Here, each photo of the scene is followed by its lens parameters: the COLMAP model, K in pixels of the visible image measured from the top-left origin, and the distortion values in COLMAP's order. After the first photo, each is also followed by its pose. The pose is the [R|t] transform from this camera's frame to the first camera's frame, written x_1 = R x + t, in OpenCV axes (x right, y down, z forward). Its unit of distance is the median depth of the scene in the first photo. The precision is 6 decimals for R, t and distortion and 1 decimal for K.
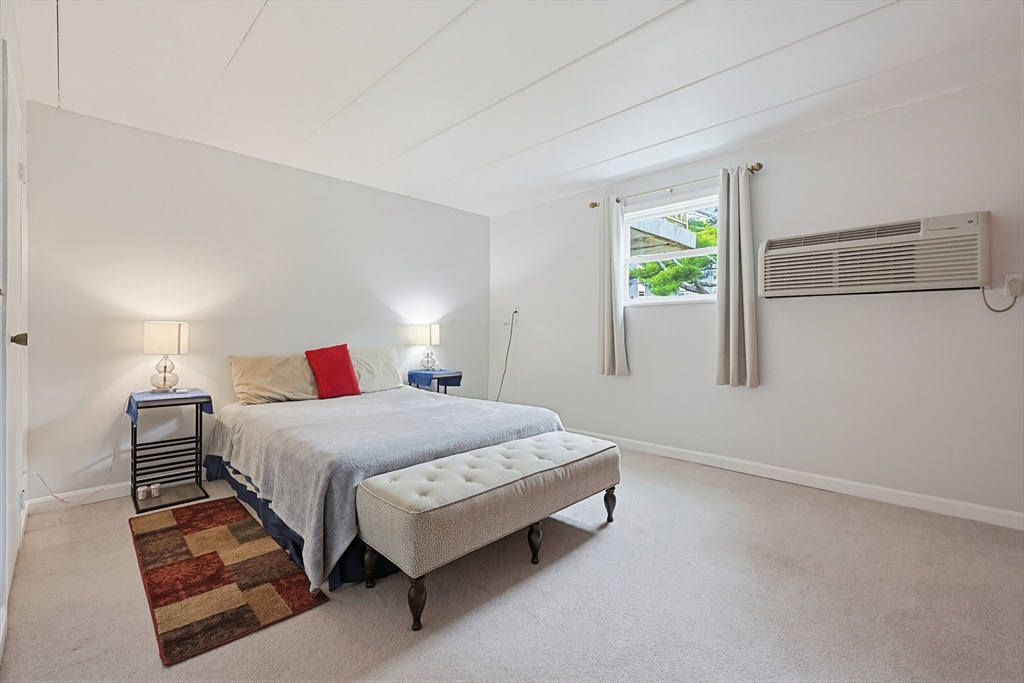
lens RADIAL K [[436.2, 0, 510.8], [0, 436.2, 337.4], [0, 0, 1]] dist [-0.001385, 0.000093]
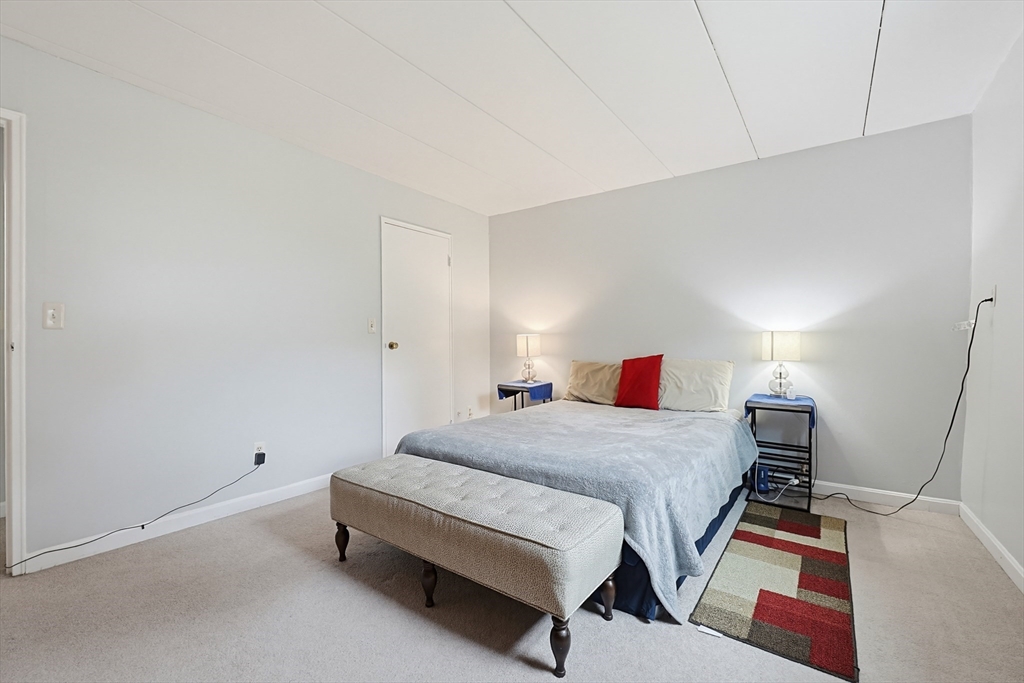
lens RADIAL K [[441.7, 0, 513.1], [0, 441.7, 328.9], [0, 0, 1]] dist [0.001097, 0.000022]
pose [[0.147721, -0.025344, -0.988704, 0.485911], [-0.012544, 0.999543, -0.027496, -0.008796], [0.988949, 0.016464, 0.147336, 0.525372]]
